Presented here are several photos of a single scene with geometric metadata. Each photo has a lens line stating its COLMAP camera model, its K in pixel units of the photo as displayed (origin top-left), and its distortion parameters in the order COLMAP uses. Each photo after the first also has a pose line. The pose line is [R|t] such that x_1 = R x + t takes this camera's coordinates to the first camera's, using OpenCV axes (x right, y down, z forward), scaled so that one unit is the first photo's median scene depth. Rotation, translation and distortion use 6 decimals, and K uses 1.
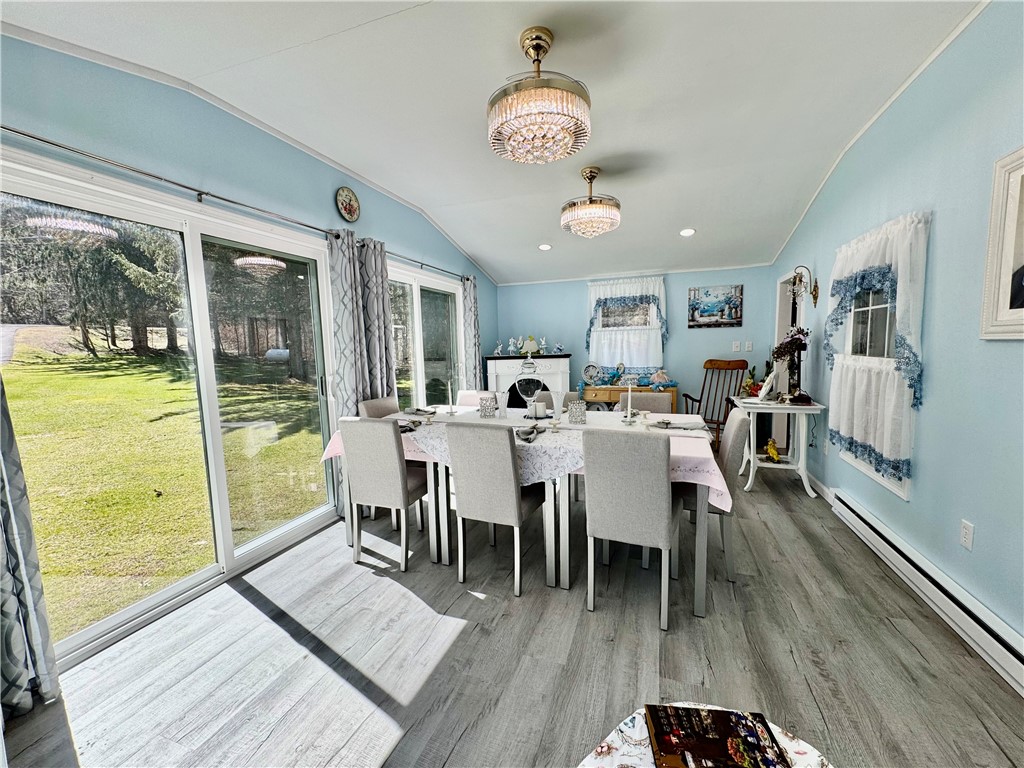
lens RADIAL K [[408.5, 0, 513.6], [0, 408.5, 383.1], [0, 0, 1]] dist [-0.000438, -0.000092]
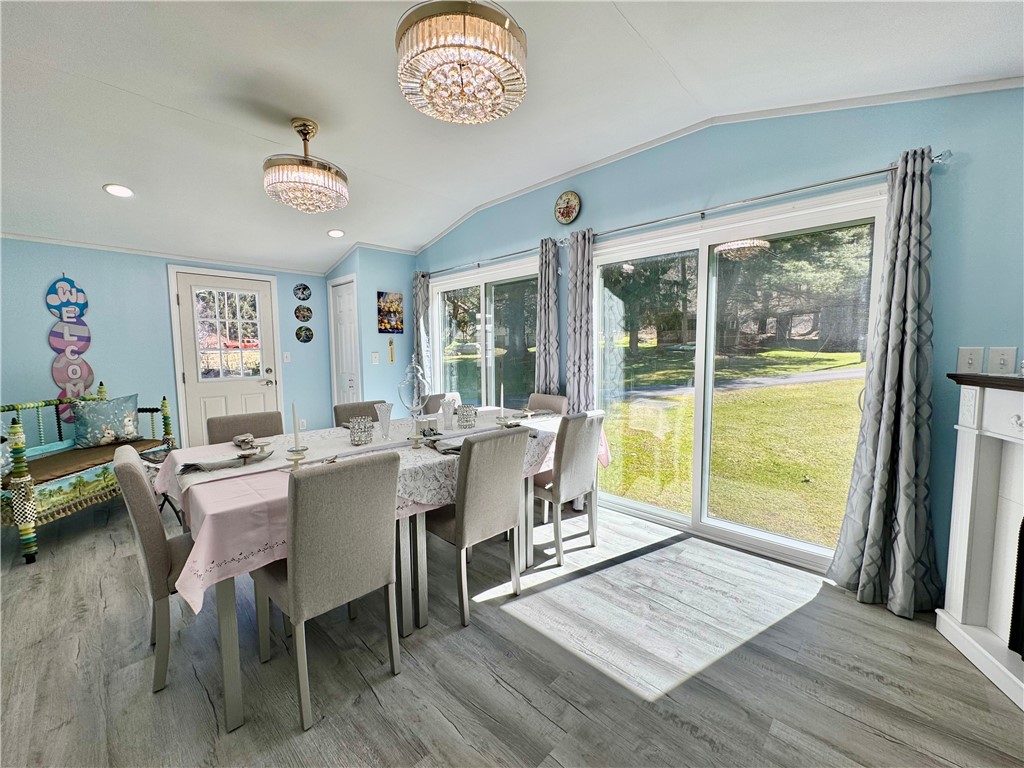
lens RADIAL K [[408.5, 0, 515.2], [0, 408.5, 385.3], [0, 0, 1]] dist [-0.000438, -0.000092]
pose [[-0.405725, 0.109411, -0.907423, 0.648286], [-0.071432, 0.985977, 0.150821, -0.131949], [0.911200, 0.126011, -0.392220, 1.327857]]
